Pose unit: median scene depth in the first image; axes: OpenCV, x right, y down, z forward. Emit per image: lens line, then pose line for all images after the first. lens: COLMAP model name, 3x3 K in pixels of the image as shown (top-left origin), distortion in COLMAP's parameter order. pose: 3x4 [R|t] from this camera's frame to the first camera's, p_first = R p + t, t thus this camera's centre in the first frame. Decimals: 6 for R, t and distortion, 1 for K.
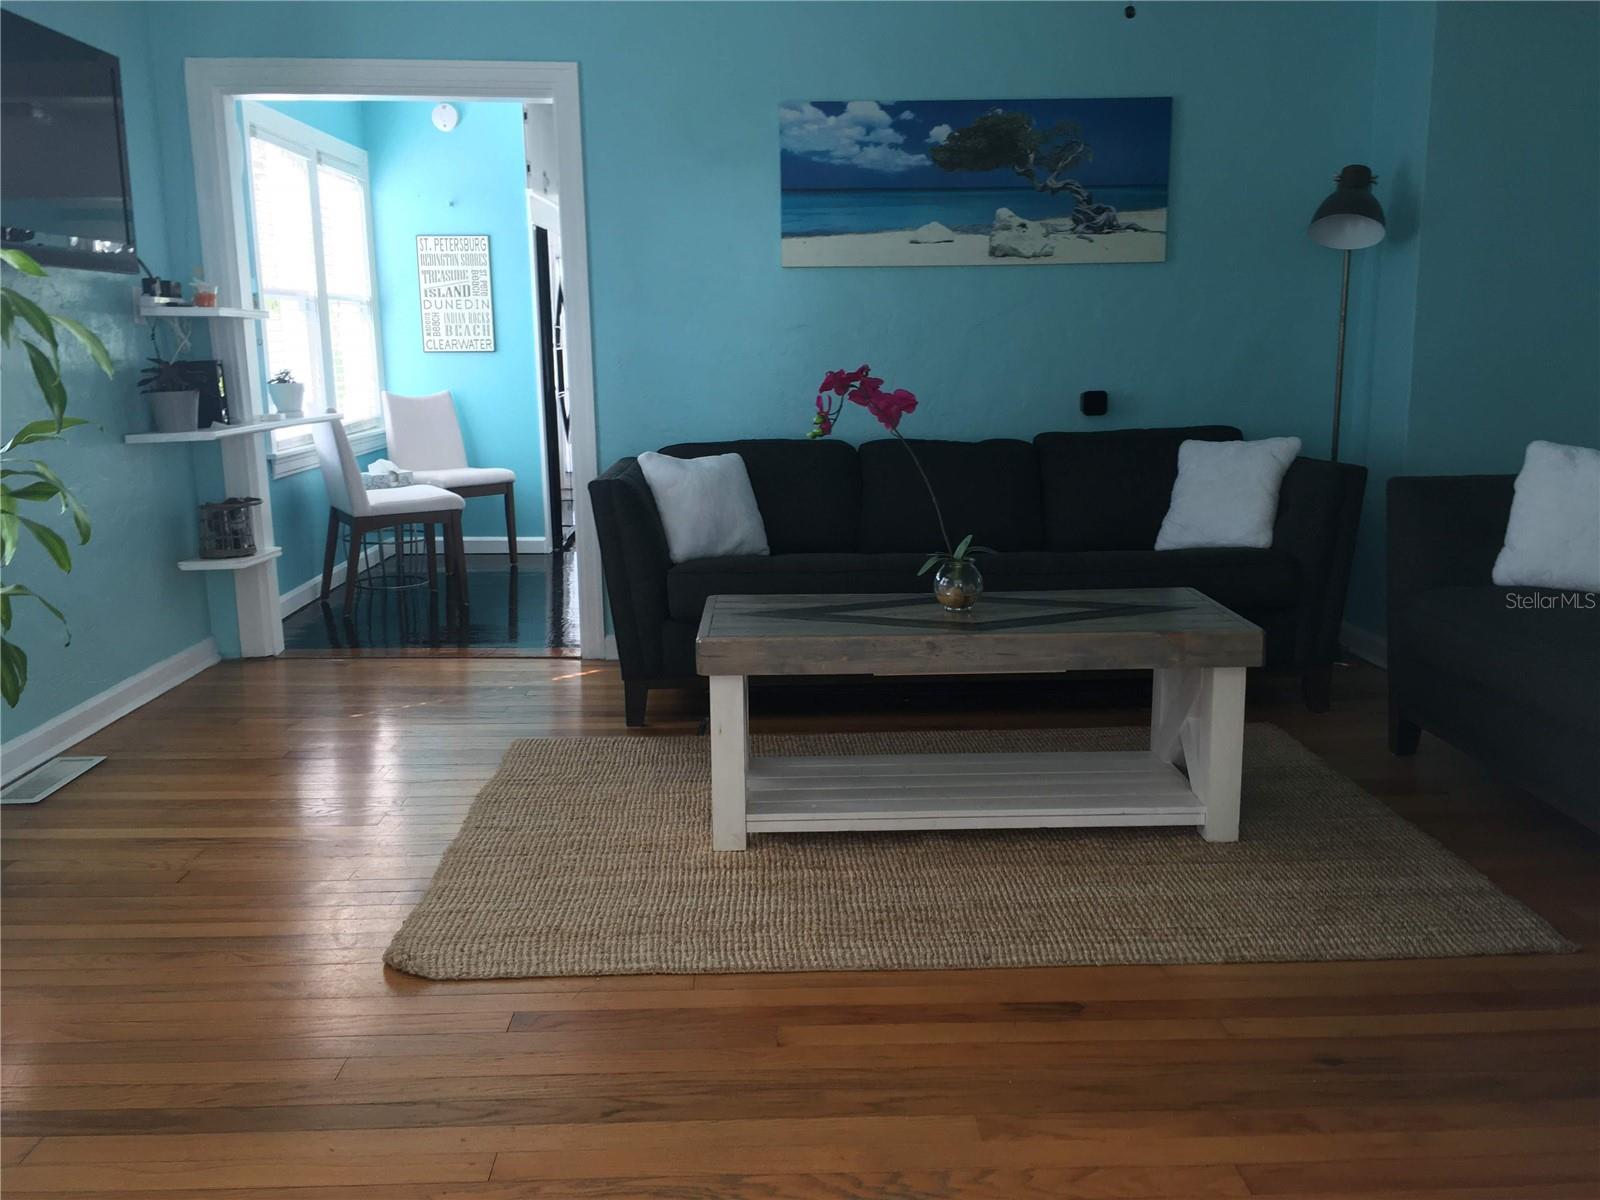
lens RADIAL K [[1357.6, 0, 803.0], [0, 1357.6, 593.3], [0, 0, 1]] dist [0.074174, -0.099920]
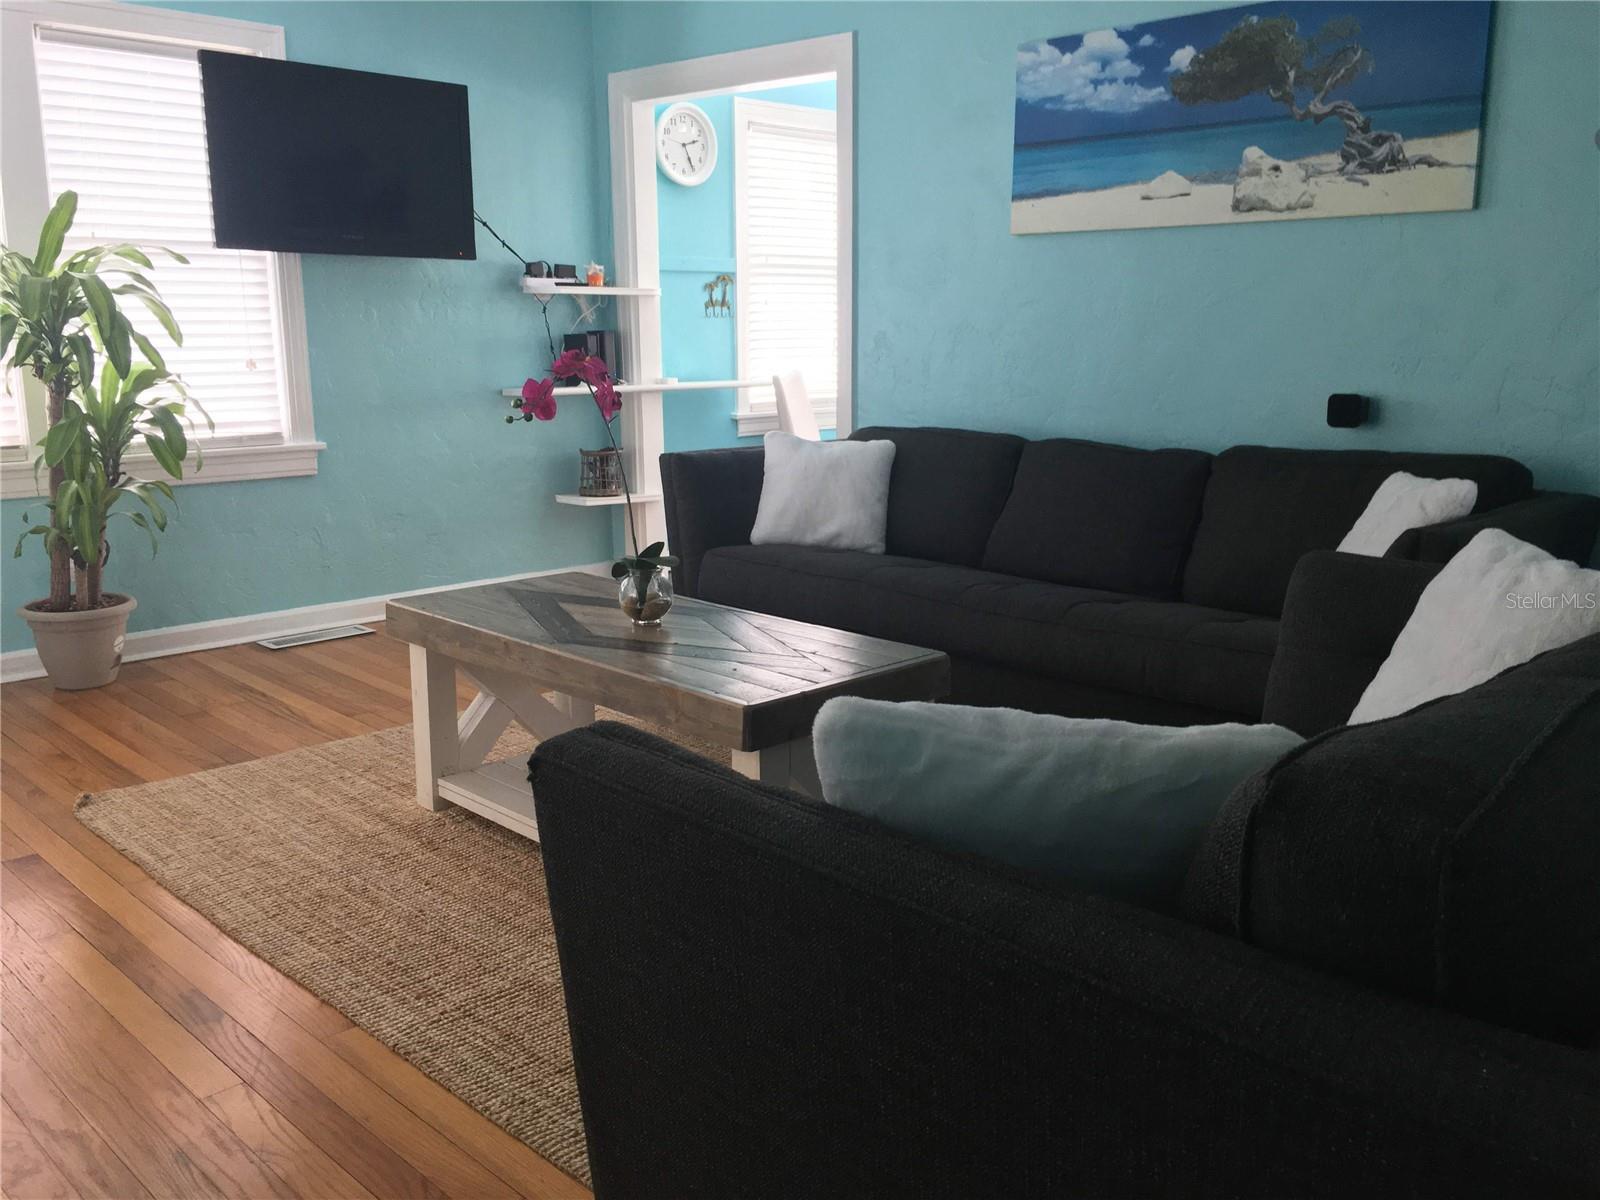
lens RADIAL K [[1357.6, 0, 802.9], [0, 1357.6, 596.2], [0, 0, 1]] dist [0.074174, -0.099920]
pose [[0.691708, 0.157056, -0.704892, 0.558727], [-0.138741, 0.986784, 0.083717, -0.064905], [0.708725, 0.039889, 0.704357, 0.296896]]
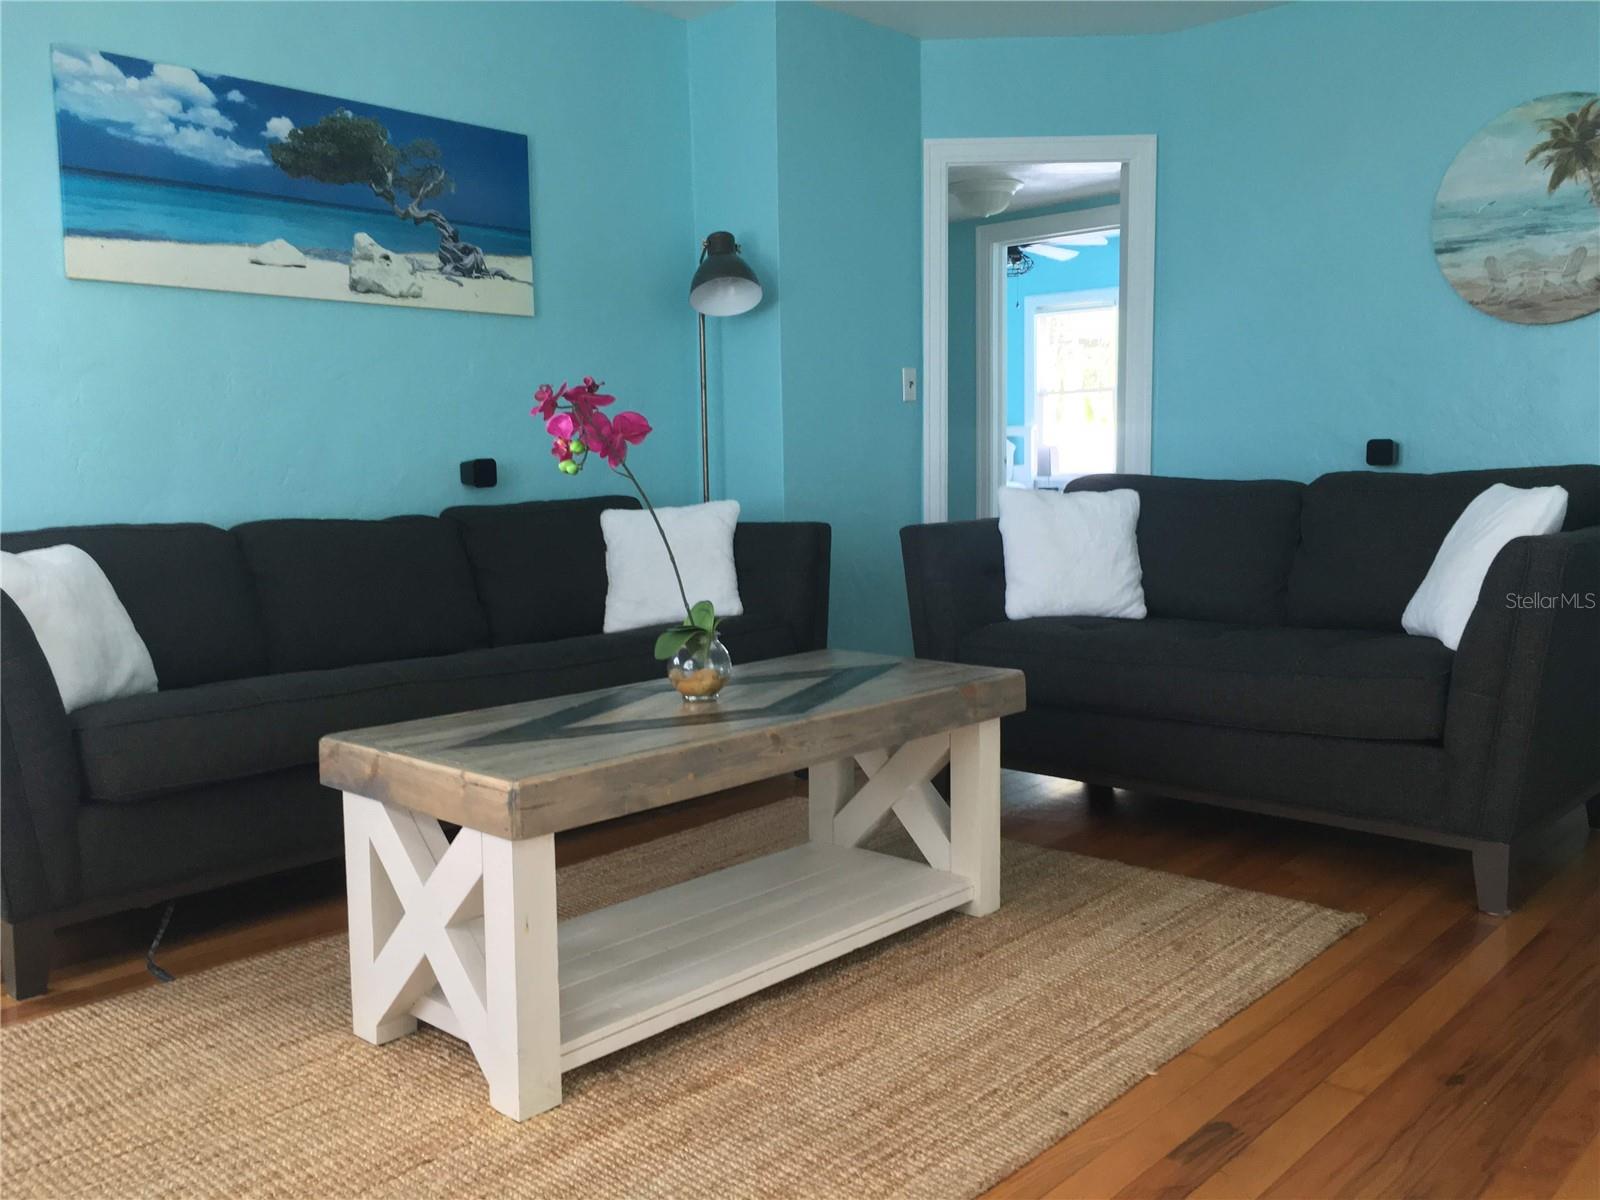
lens RADIAL K [[1357.6, 0, 805.5], [0, 1357.6, 592.6], [0, 0, 1]] dist [0.074174, -0.099920]
pose [[0.698764, -0.070365, 0.711883, -0.263640], [0.136566, 0.989969, -0.036198, -0.007768], [-0.702196, 0.122512, 0.701365, 0.280072]]
